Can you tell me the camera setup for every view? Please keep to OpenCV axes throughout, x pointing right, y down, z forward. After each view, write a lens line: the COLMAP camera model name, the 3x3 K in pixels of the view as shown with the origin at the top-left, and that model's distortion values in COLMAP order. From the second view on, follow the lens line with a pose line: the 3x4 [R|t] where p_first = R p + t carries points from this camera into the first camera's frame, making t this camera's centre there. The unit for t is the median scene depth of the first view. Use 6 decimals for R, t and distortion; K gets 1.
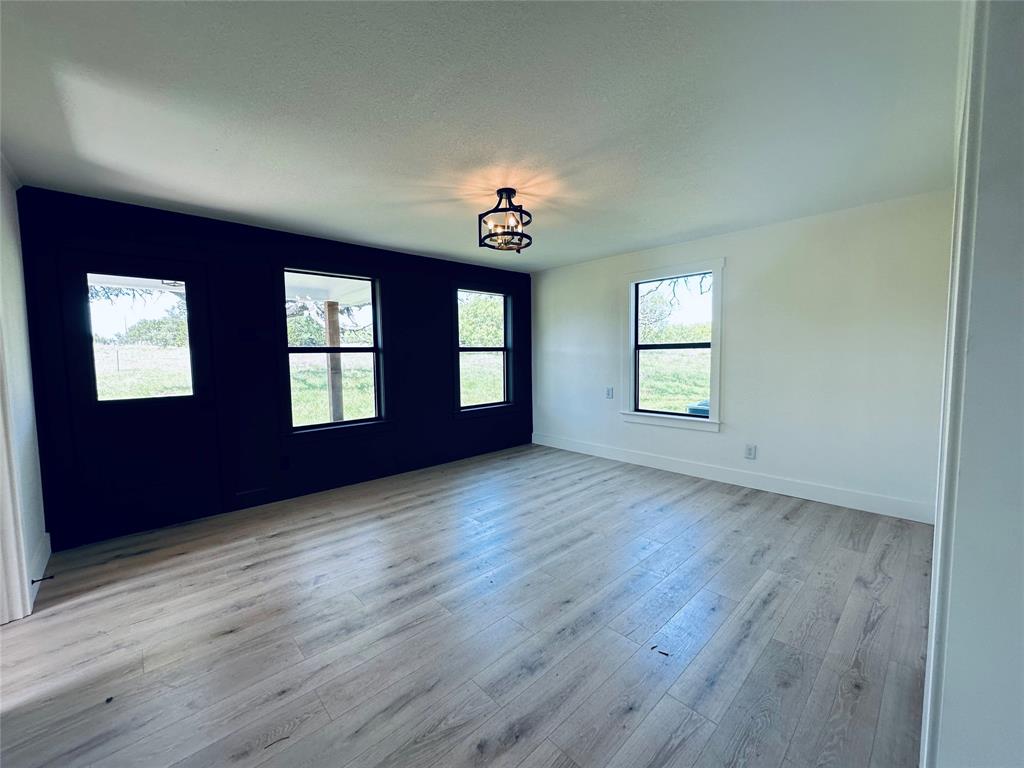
lens RADIAL K [[409.9, 0, 512.0], [0, 409.9, 384.0], [0, 0, 1]] dist [-0.002621, 0.000724]
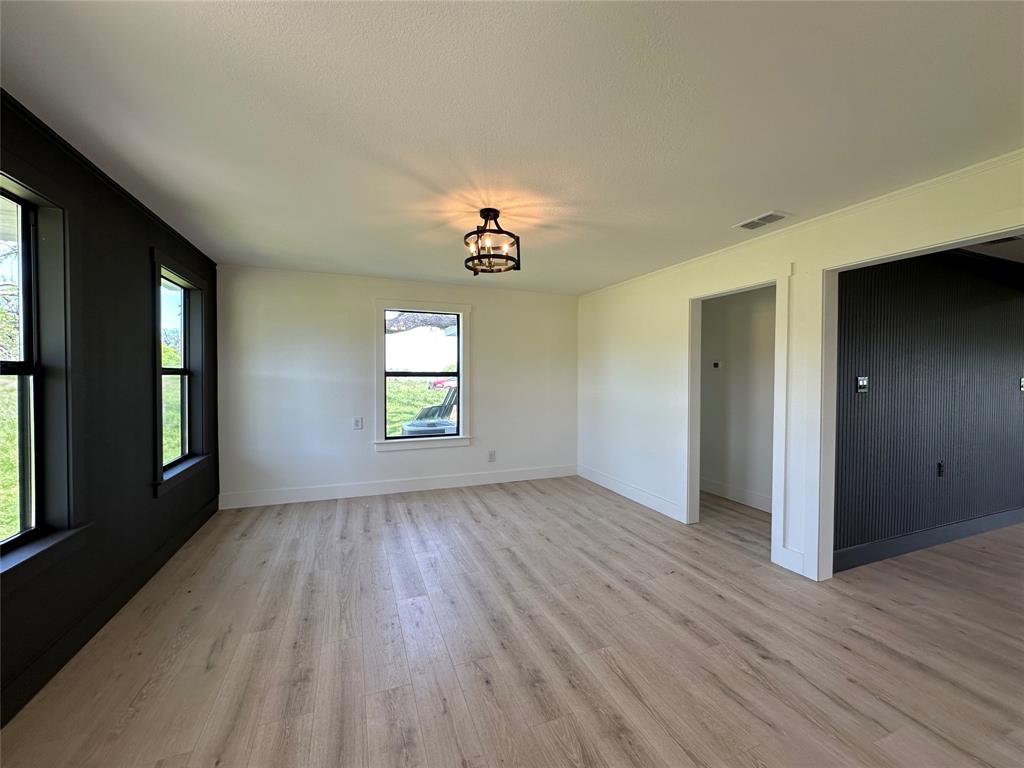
lens RADIAL K [[409.9, 0, 512.0], [0, 409.9, 384.0], [0, 0, 1]] dist [-0.002621, 0.000724]
pose [[0.364879, 0.000748, 0.931055, -0.646718], [0.057884, 0.998047, -0.023486, -0.032621], [-0.929254, 0.062462, 0.364123, 0.462347]]
